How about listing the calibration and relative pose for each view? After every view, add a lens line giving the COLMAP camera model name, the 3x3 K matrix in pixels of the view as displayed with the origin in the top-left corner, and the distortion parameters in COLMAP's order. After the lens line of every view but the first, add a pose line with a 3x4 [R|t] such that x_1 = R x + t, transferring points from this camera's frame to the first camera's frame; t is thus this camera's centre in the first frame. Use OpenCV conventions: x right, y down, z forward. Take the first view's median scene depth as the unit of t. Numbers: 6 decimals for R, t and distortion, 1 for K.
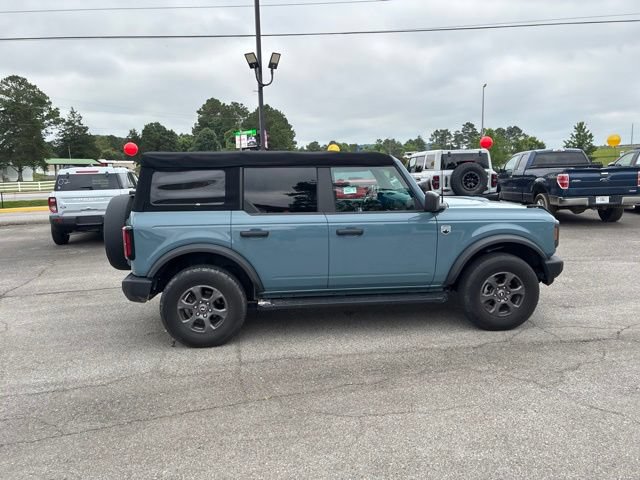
lens RADIAL K [[486.6, 0, 325.5], [0, 486.6, 241.7], [0, 0, 1]] dist [0.020868, -0.008027]
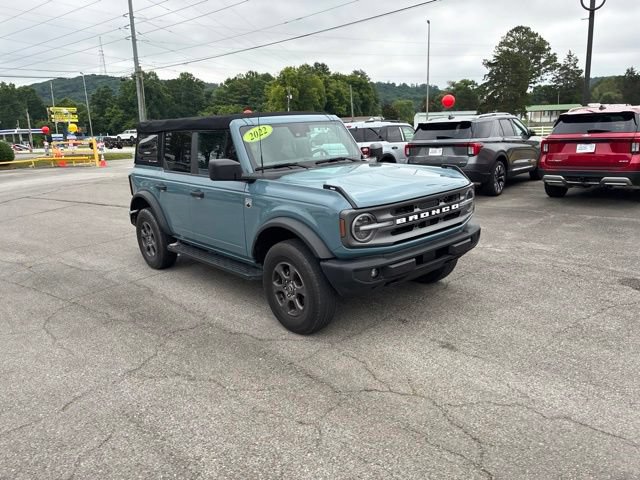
lens RADIAL K [[484.7, 0, 323.3], [0, 484.7, 240.9], [0, 0, 1]] dist [0.036592, -0.041559]
pose [[0.579188, 0.180601, -0.794936, 1.041923], [-0.094736, 0.983455, 0.154407, -0.105261], [0.809670, -0.014121, 0.586715, 0.570471]]
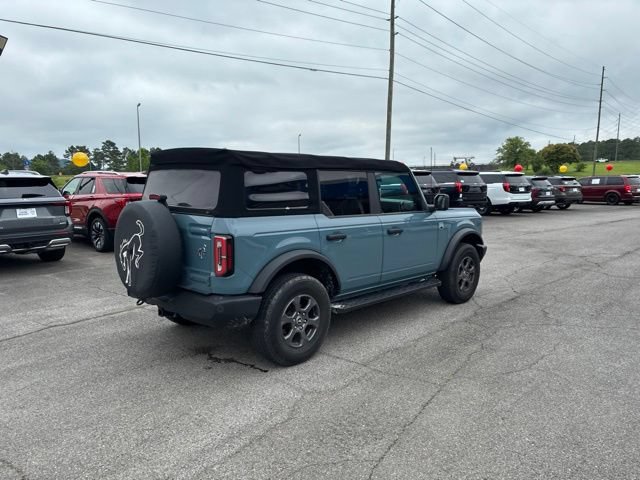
lens RADIAL K [[489.7, 0, 328.7], [0, 489.7, 236.9], [0, 0, 1]] dist [0.048264, -0.056547]
pose [[0.758605, -0.054572, 0.649261, -0.763436], [0.088586, 0.995872, -0.019799, 0.003307], [-0.645500, 0.072535, 0.760308, 0.235822]]
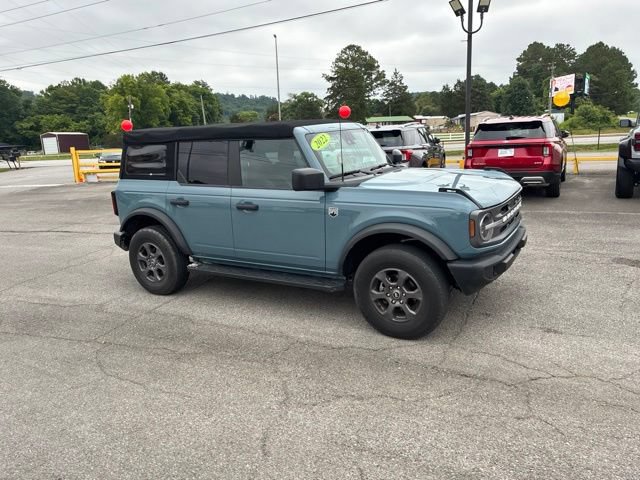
lens RADIAL K [[483.2, 0, 323.6], [0, 483.2, 239.2], [0, 0, 1]] dist [0.039684, -0.048826]
pose [[0.803841, 0.109781, -0.584626, 0.736744], [-0.057428, 0.992554, 0.107420, -0.066940], [0.592065, -0.052775, 0.804160, 0.279723]]
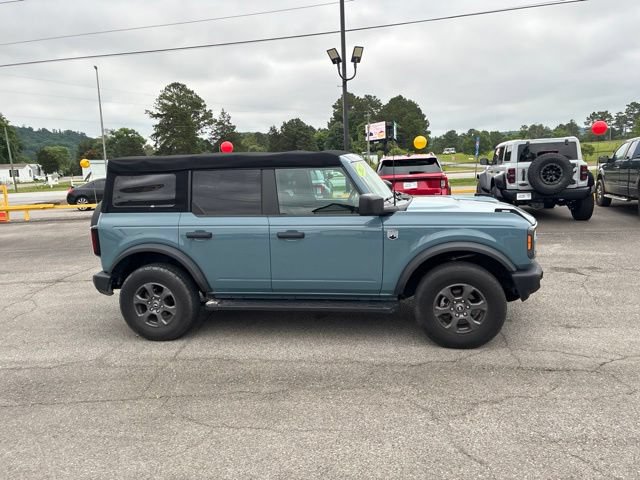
lens RADIAL K [[484.7, 0, 323.3], [0, 484.7, 240.9], [0, 0, 1]] dist [0.036592, -0.041559]
pose [[0.960086, 0.025363, -0.278553, 0.370072], [-0.020868, 0.999600, 0.019089, -0.027101], [0.278925, -0.012514, 0.960231, 0.082633]]
